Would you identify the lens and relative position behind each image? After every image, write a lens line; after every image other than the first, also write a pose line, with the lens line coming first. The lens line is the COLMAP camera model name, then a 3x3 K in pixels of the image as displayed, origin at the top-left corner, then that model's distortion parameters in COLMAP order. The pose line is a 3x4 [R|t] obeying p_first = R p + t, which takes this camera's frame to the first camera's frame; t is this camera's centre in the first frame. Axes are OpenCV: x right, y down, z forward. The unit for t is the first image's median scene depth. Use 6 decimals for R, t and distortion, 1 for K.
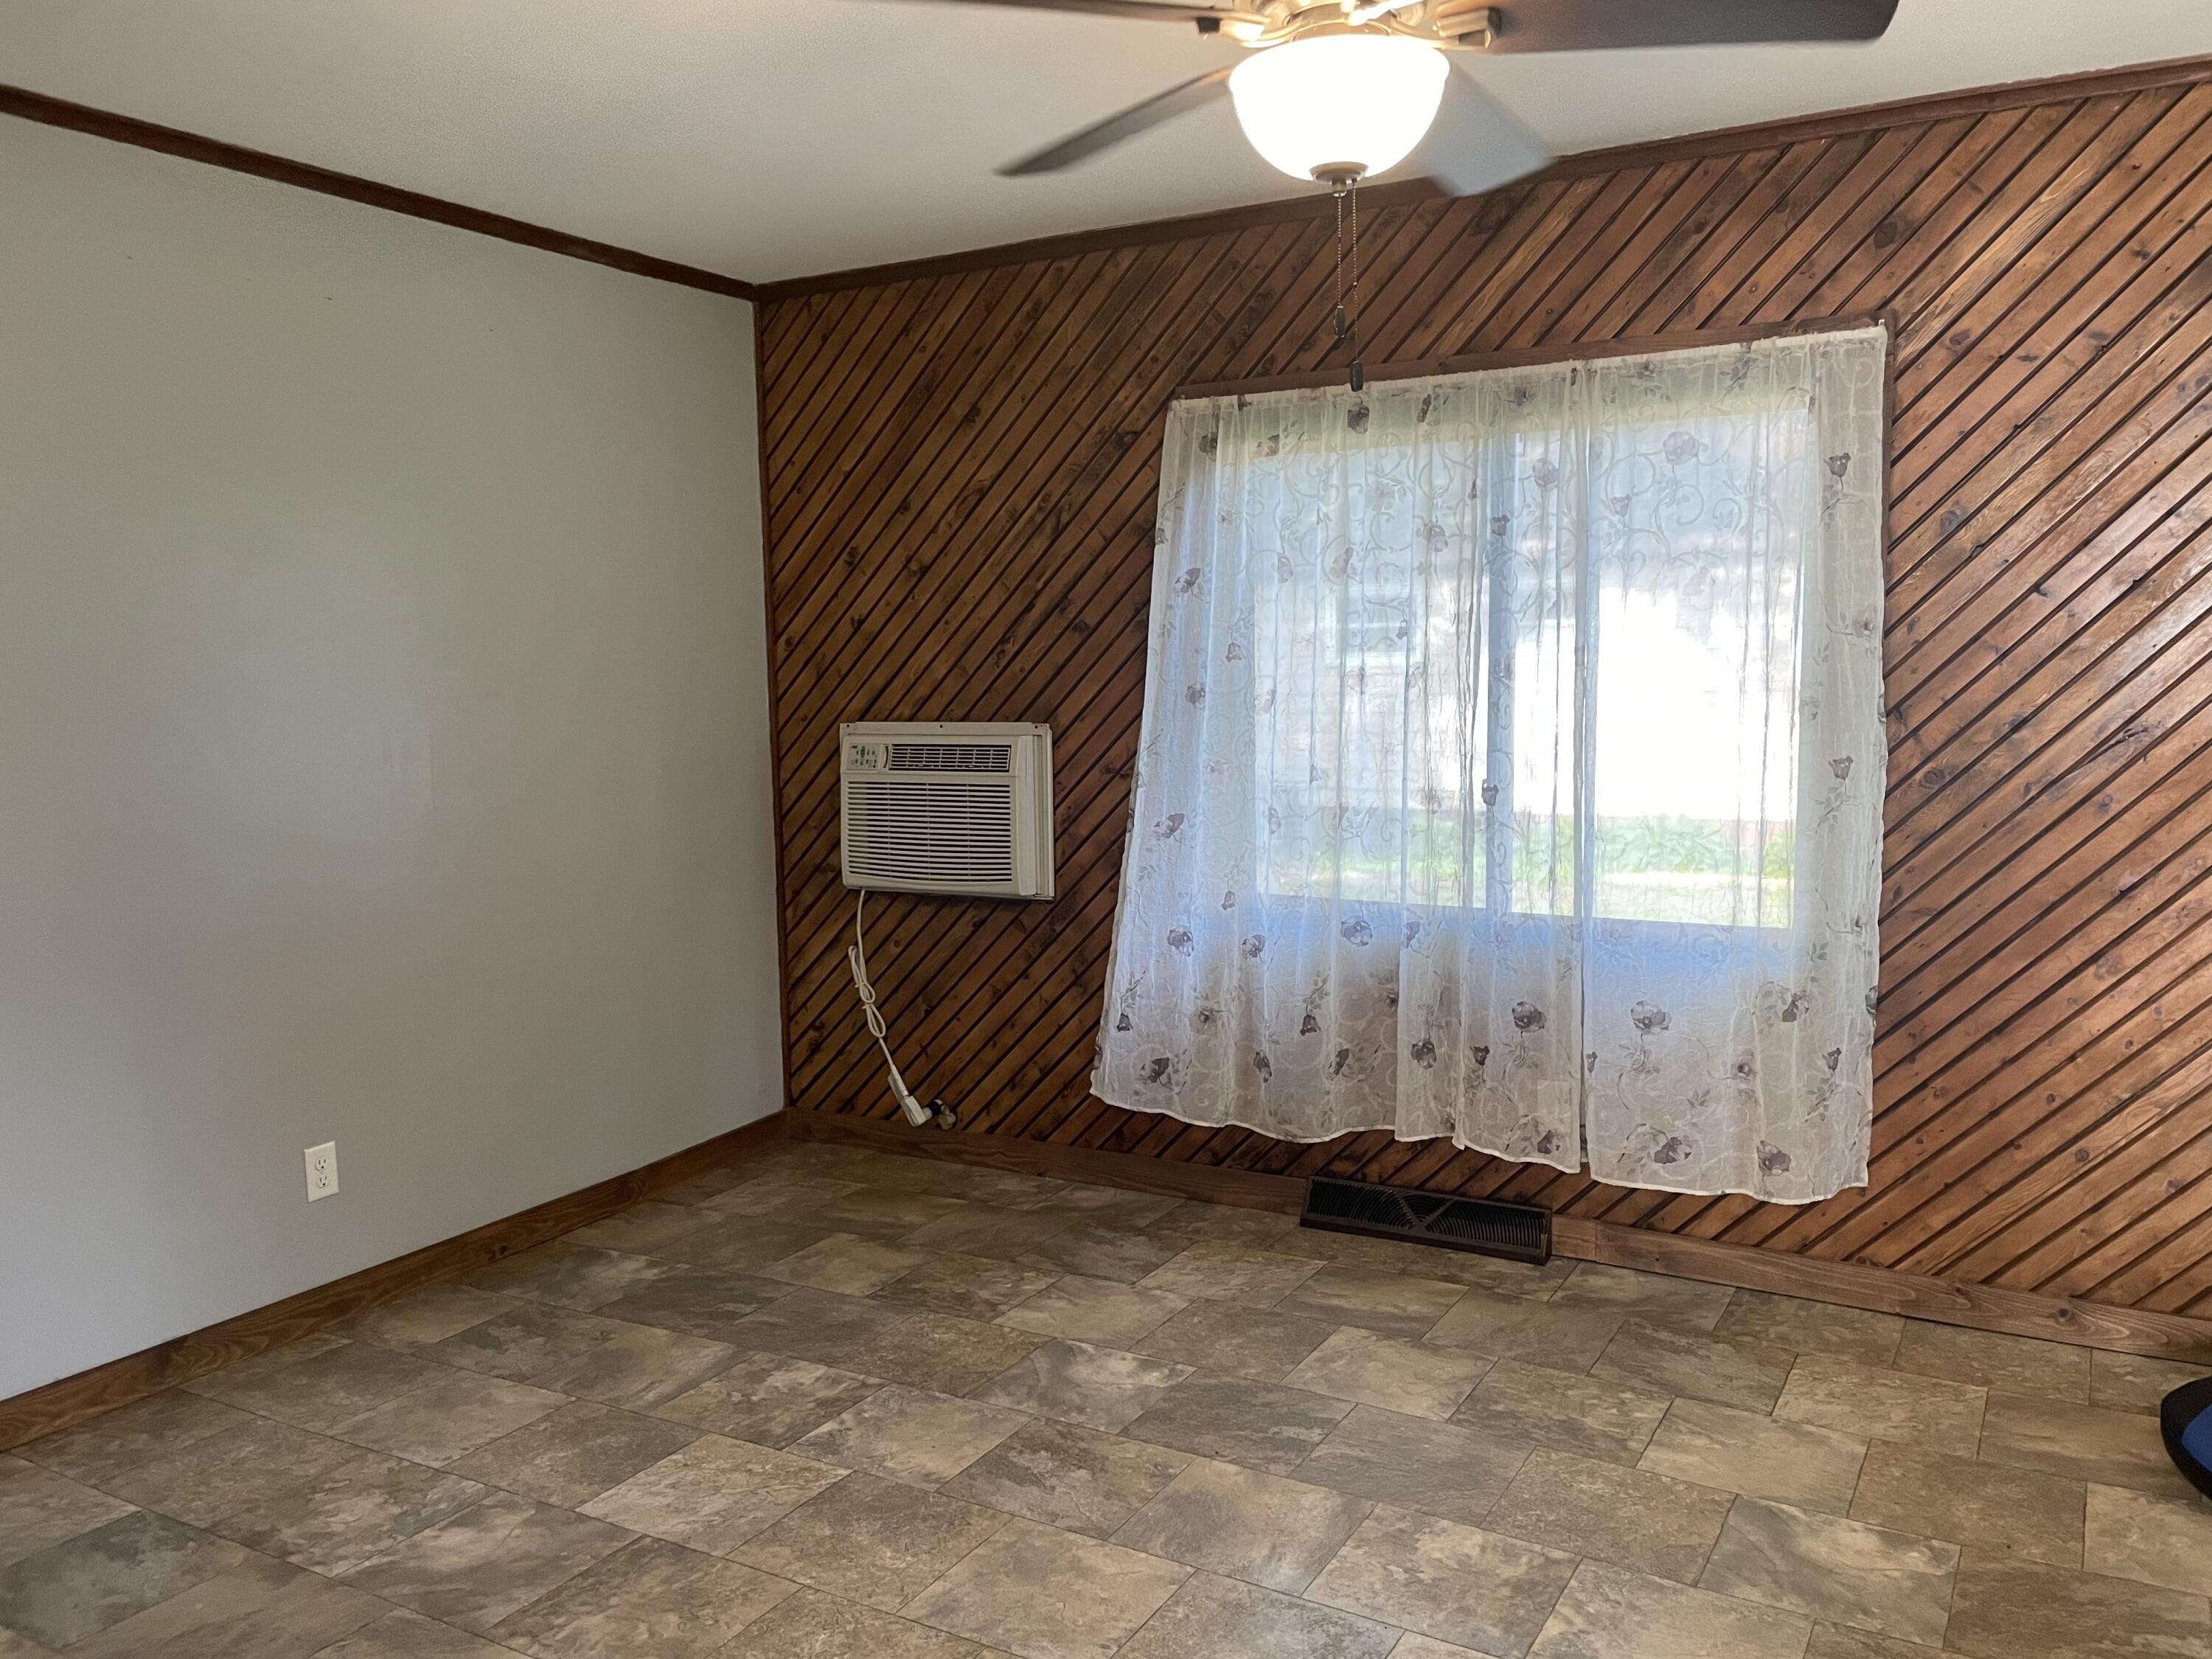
lens RADIAL K [[1759.8, 0, 1160.3], [0, 1759.8, 902.1], [0, 0, 1]] dist [0.180800, -0.229645]
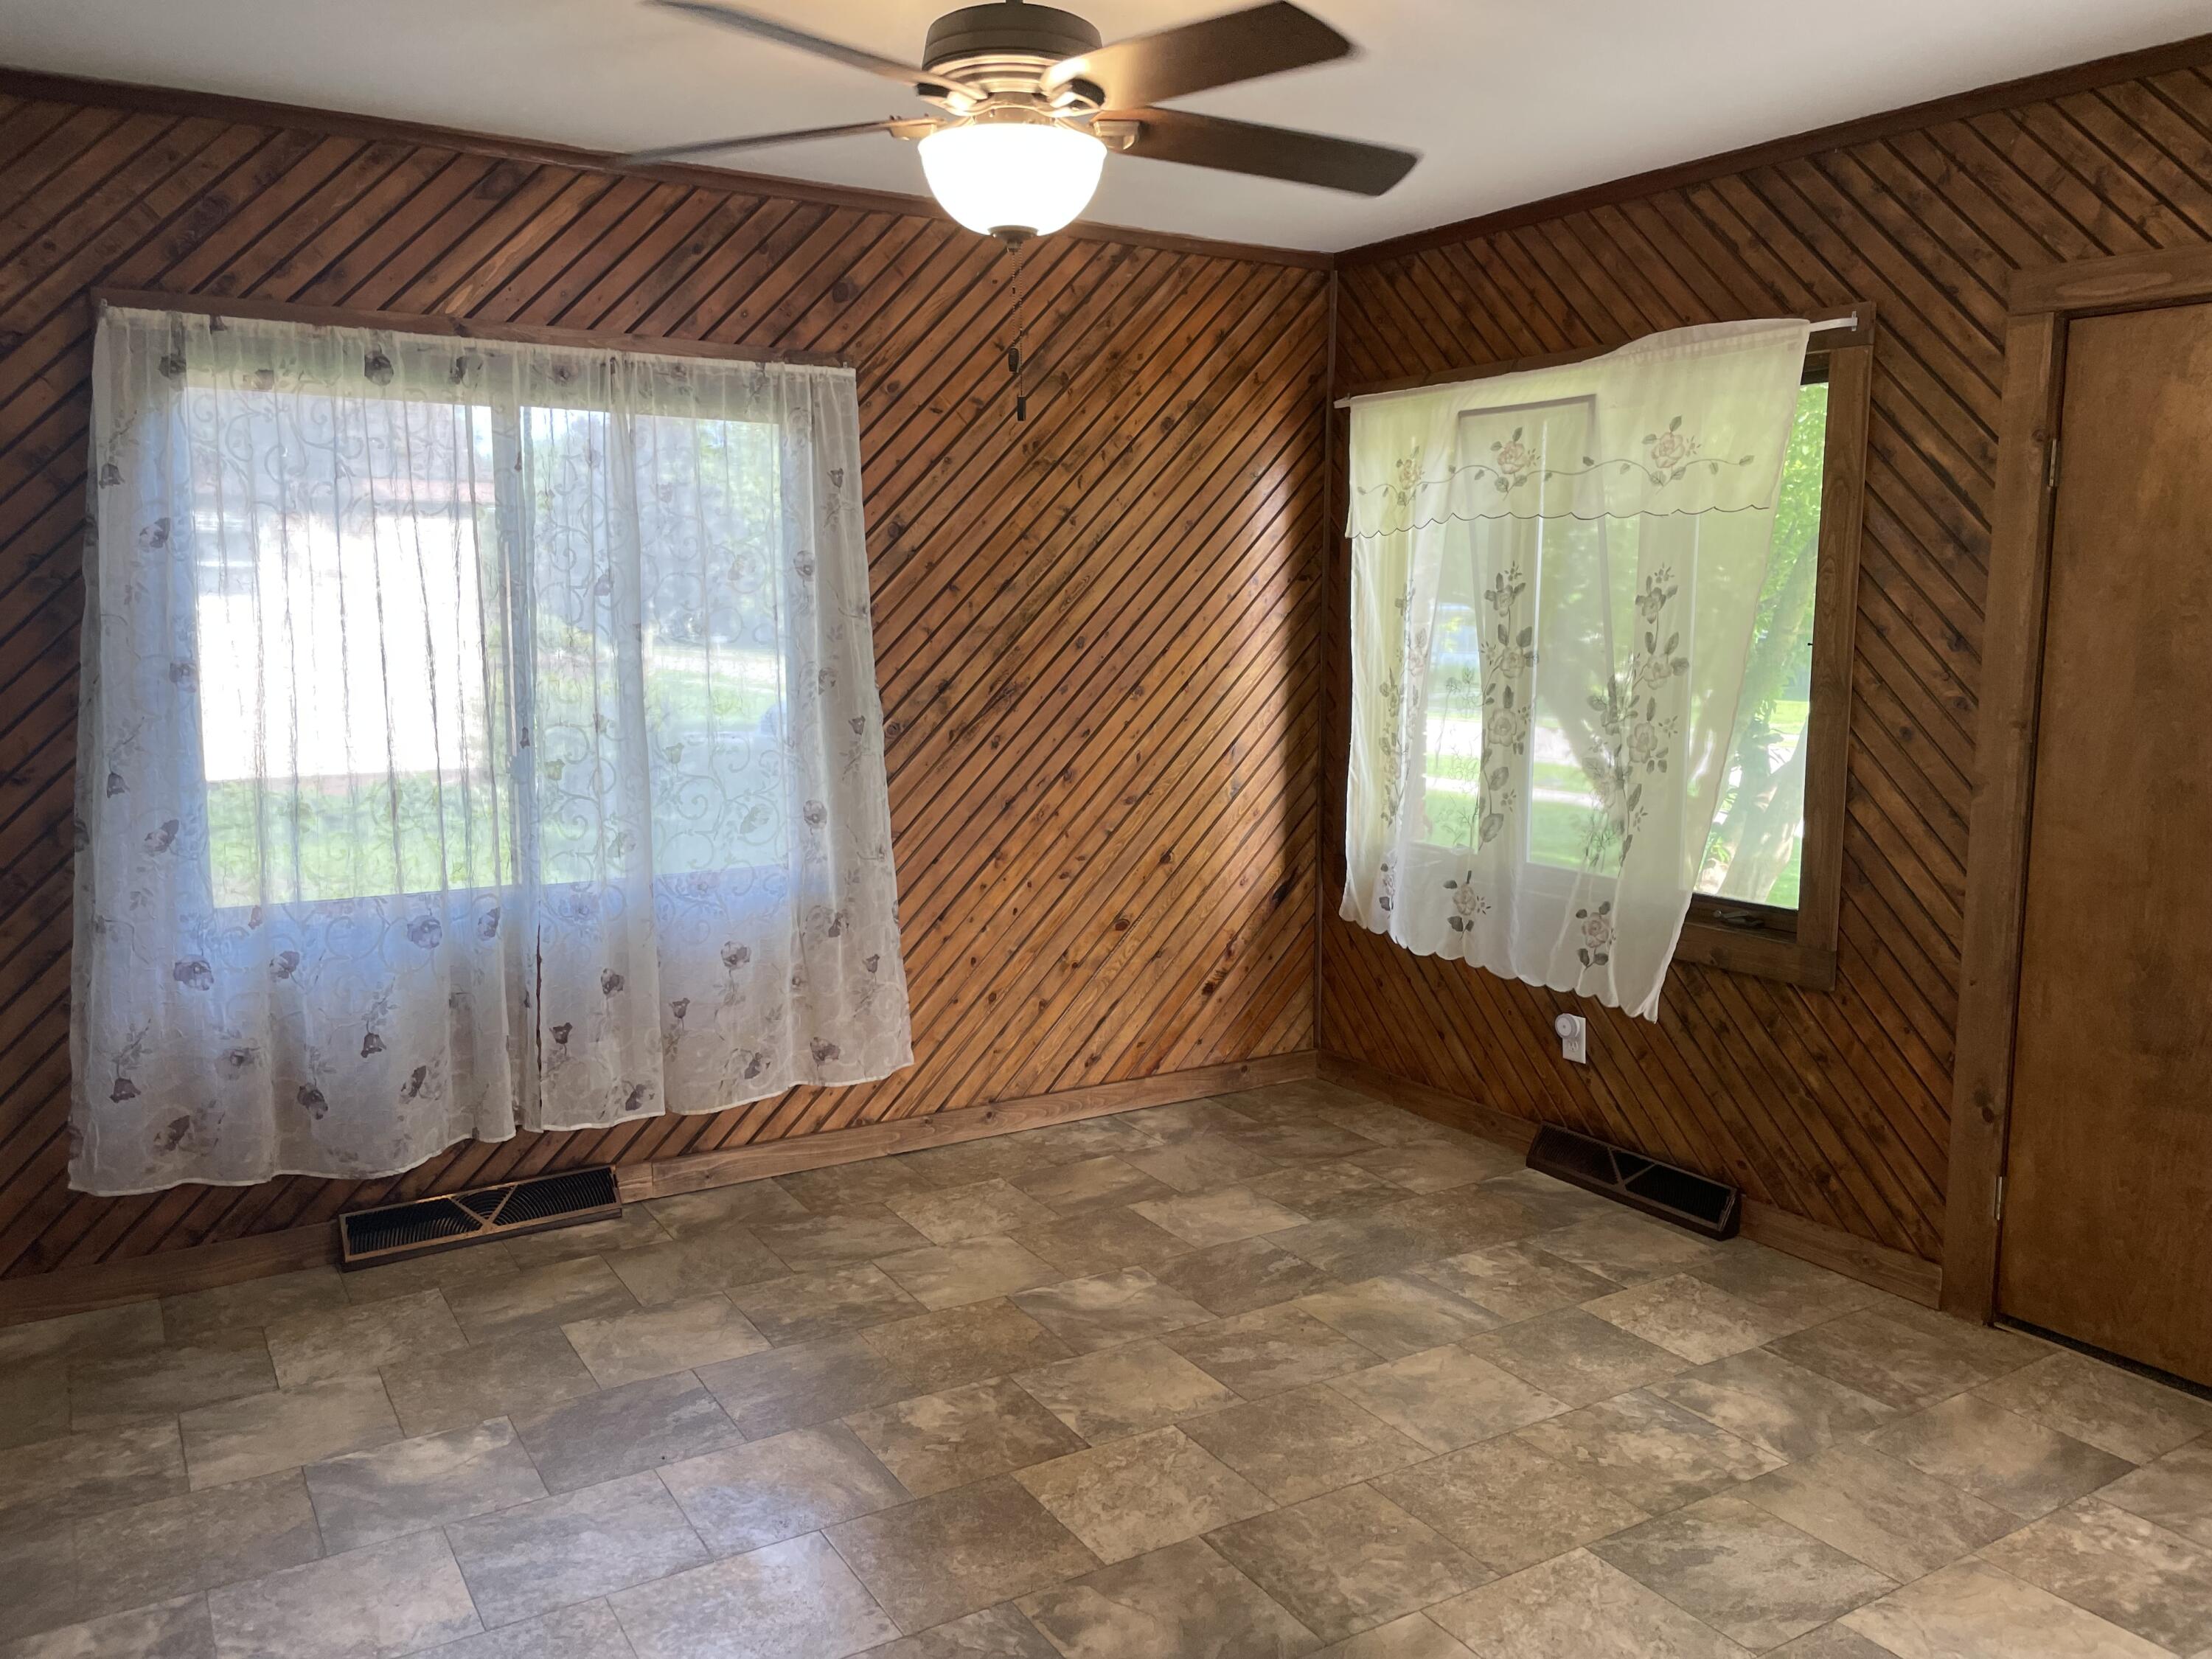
lens RADIAL K [[1653.6, 0, 1104.9], [0, 1653.6, 891.6], [0, 0, 1]] dist [0.061396, -0.042829]
pose [[0.488056, -0.133314, 0.862571, -0.518805], [0.119391, 0.989174, 0.085328, -0.037752], [-0.864608, 0.061339, 0.498689, 0.289461]]
